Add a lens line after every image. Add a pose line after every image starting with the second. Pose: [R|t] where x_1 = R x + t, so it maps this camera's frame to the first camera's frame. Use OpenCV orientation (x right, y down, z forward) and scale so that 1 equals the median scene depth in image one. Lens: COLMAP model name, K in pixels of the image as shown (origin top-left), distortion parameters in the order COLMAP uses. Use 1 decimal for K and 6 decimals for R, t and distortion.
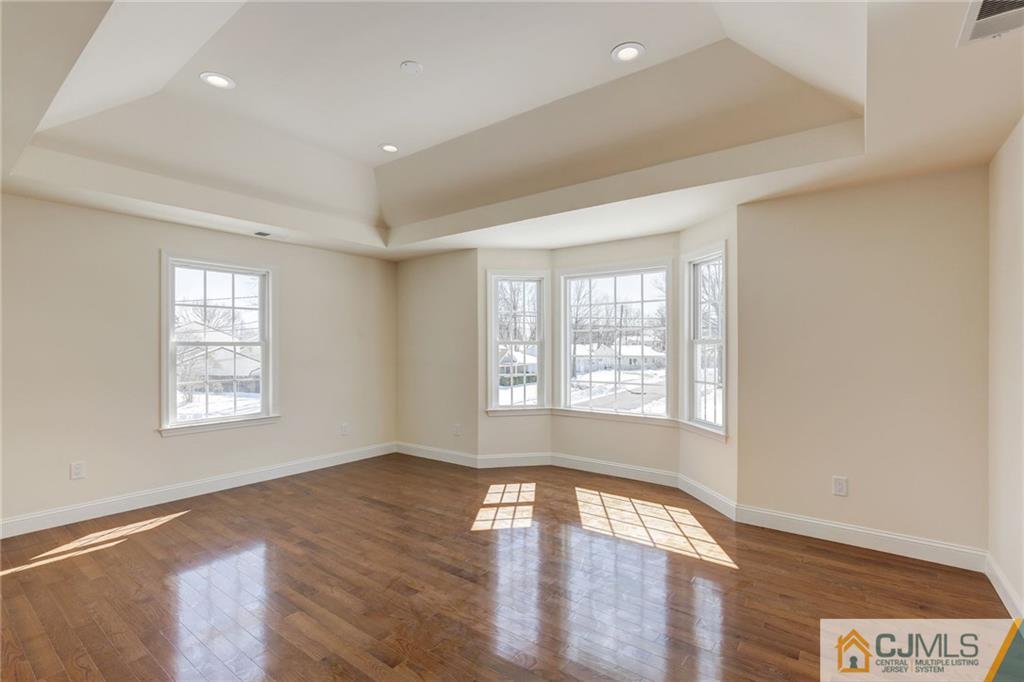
lens RADIAL K [[478.7, 0, 515.7], [0, 478.7, 343.4], [0, 0, 1]] dist [-0.015064, 0.004148]
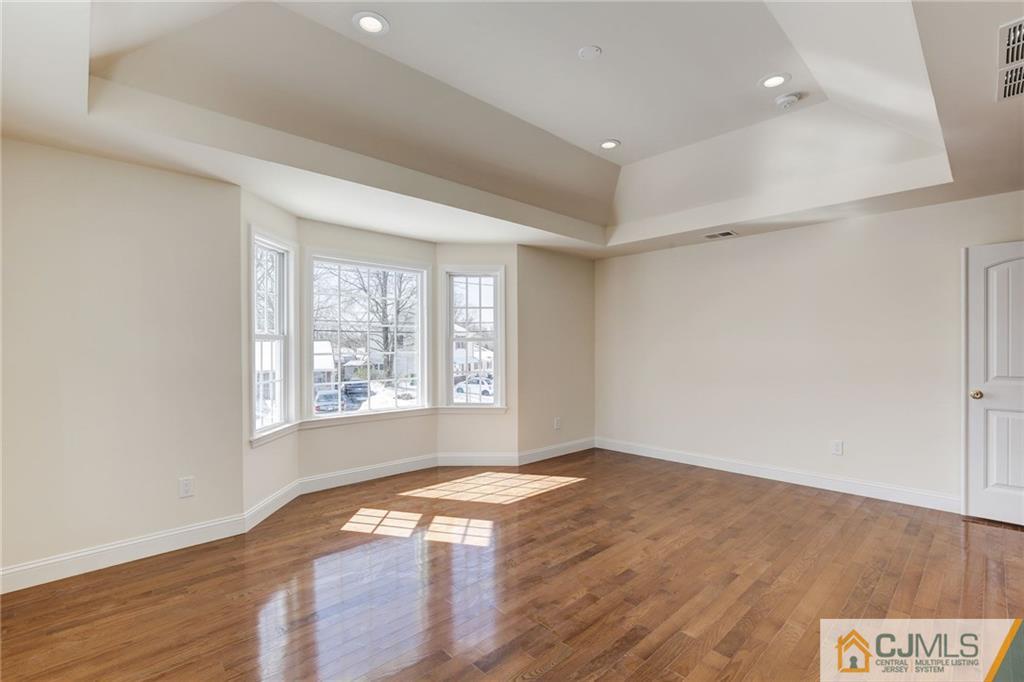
lens RADIAL K [[478.7, 0, 514.1], [0, 478.7, 343.2], [0, 0, 1]] dist [-0.015064, 0.004148]
pose [[0.141876, 0.004778, 0.989873, -0.826328], [-0.008572, 0.999957, -0.003598, 0.009333], [-0.989847, -0.007975, 0.141911, 0.699665]]
